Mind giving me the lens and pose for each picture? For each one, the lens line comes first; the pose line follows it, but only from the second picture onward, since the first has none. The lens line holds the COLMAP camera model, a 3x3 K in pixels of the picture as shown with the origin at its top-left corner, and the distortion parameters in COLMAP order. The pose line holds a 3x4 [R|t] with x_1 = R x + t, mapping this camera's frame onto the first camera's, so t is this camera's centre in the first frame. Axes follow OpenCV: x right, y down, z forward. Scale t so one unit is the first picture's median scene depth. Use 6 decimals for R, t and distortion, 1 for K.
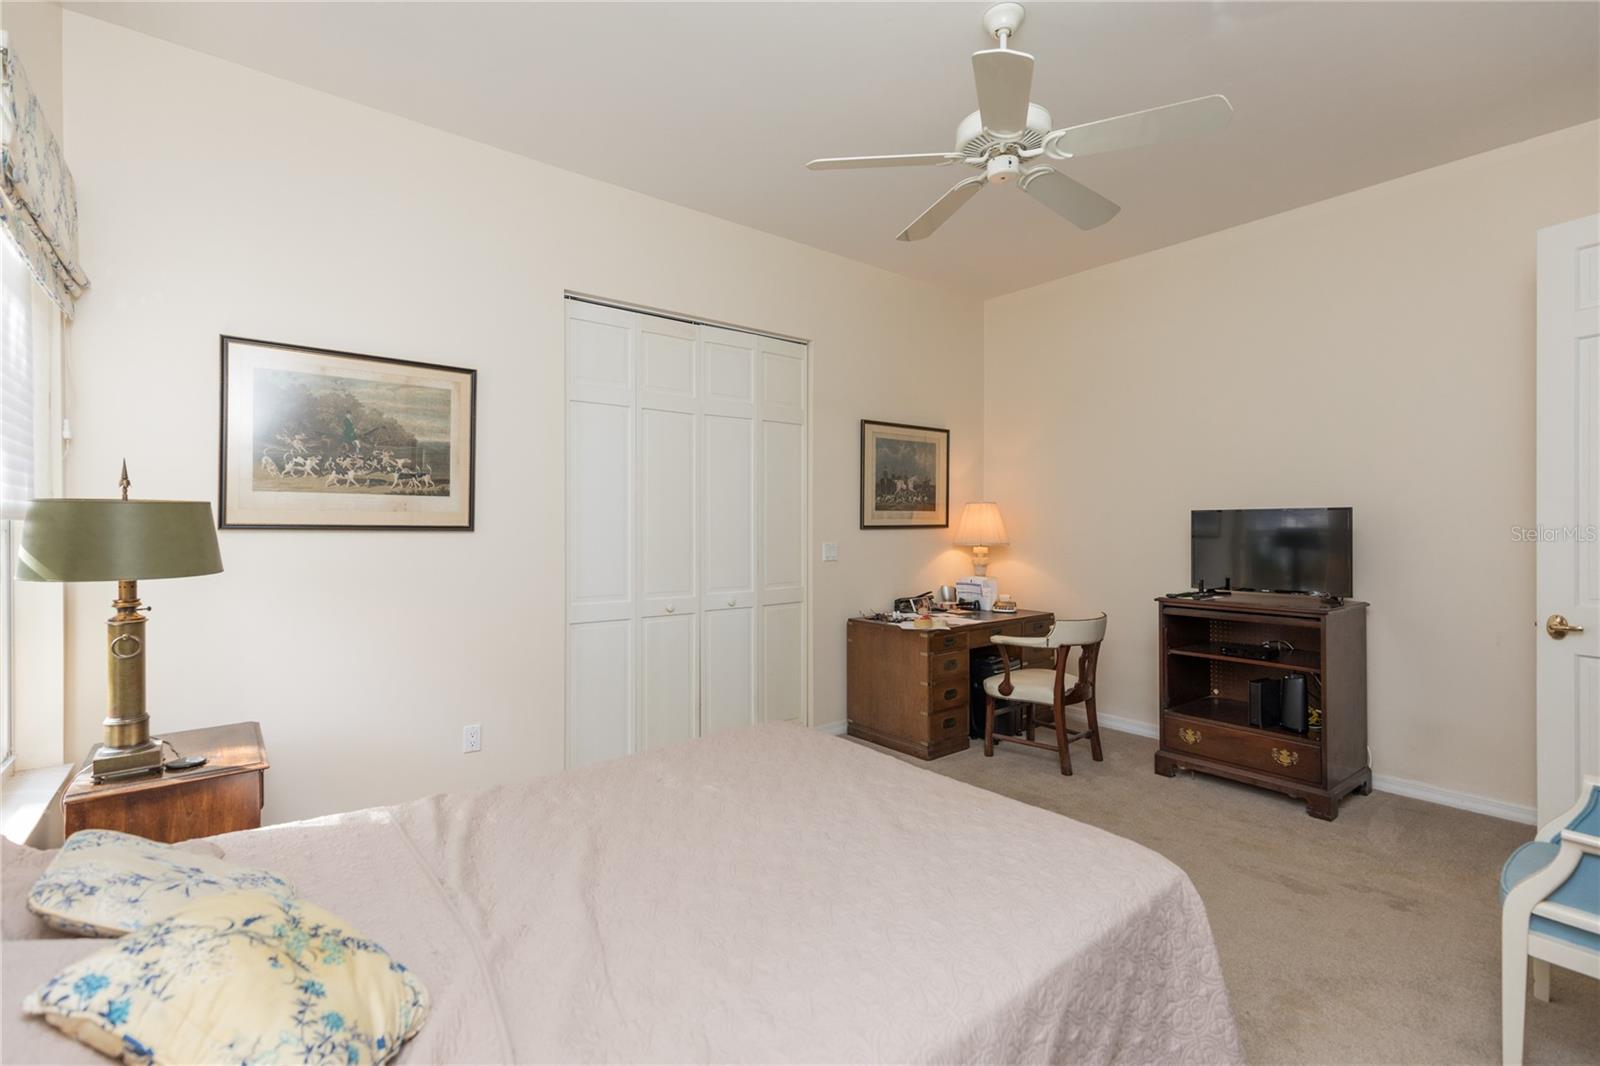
lens RADIAL K [[723.1, 0, 800.2], [0, 723.1, 527.6], [0, 0, 1]] dist [0.009211, -0.001984]
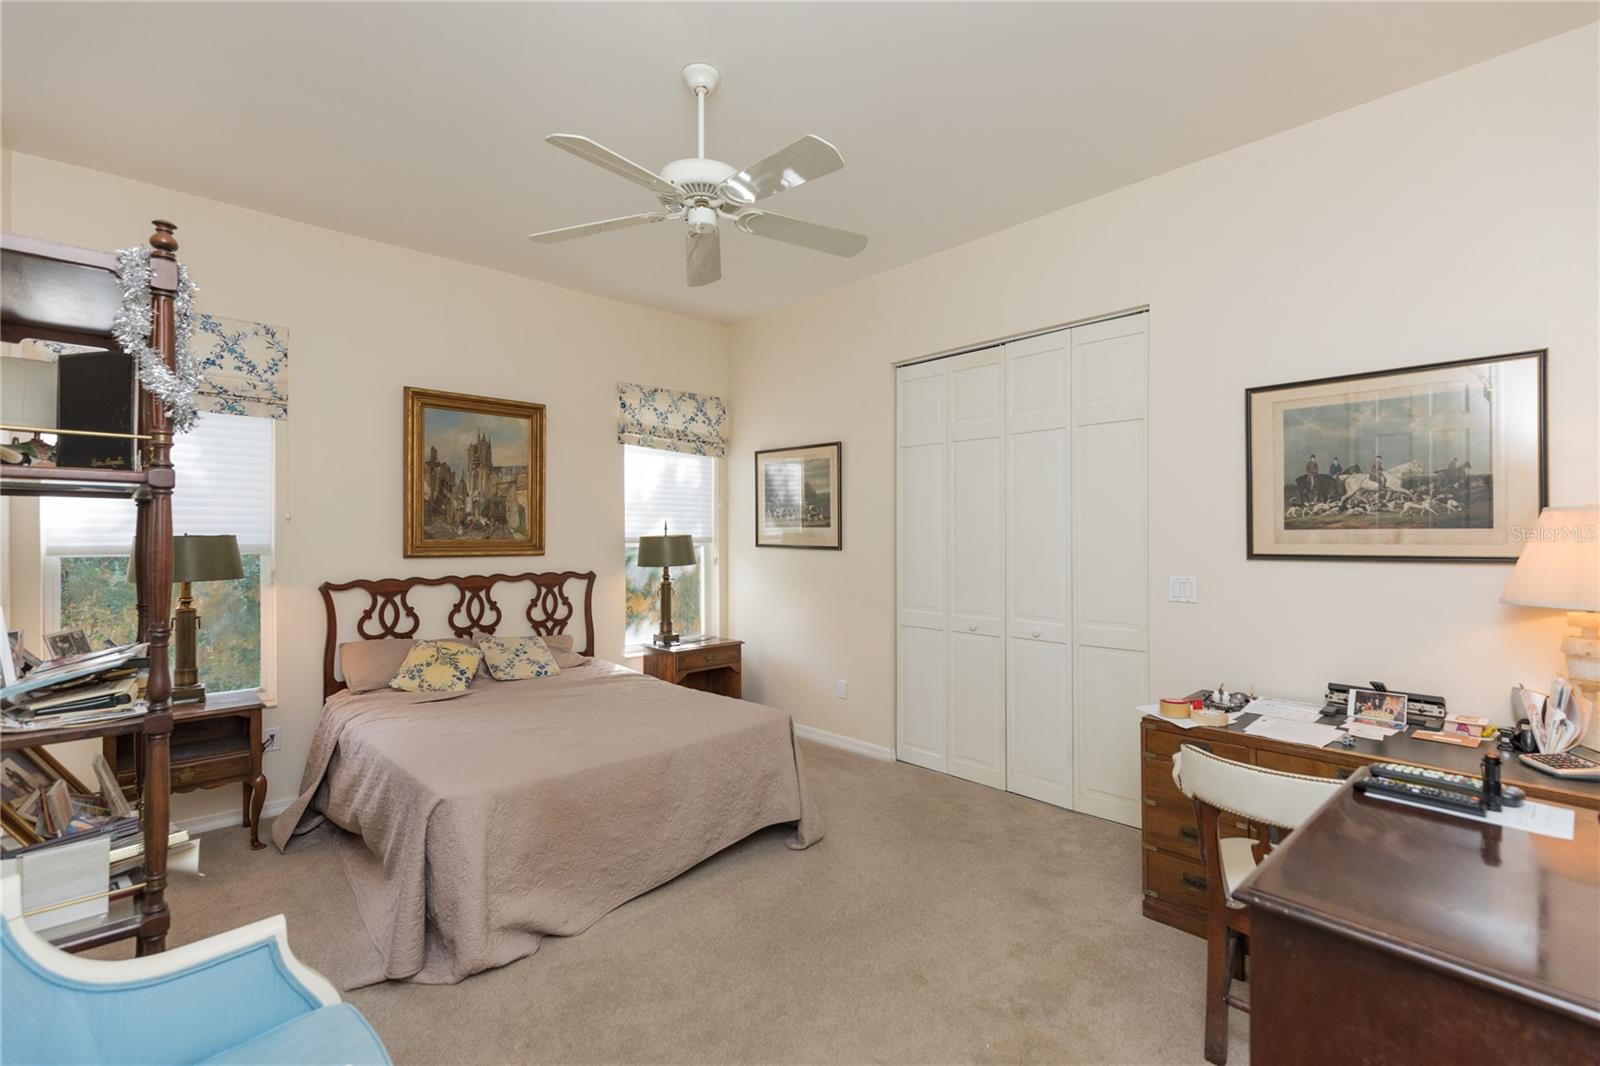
lens RADIAL K [[723.1, 0, 798.7], [0, 723.1, 532.0], [0, 0, 1]] dist [0.009211, -0.001984]
pose [[0.059521, 0.001344, -0.998226, 0.693414], [0.000717, 0.999999, 0.001389, -0.023113], [0.998227, -0.000798, 0.059520, 0.556309]]
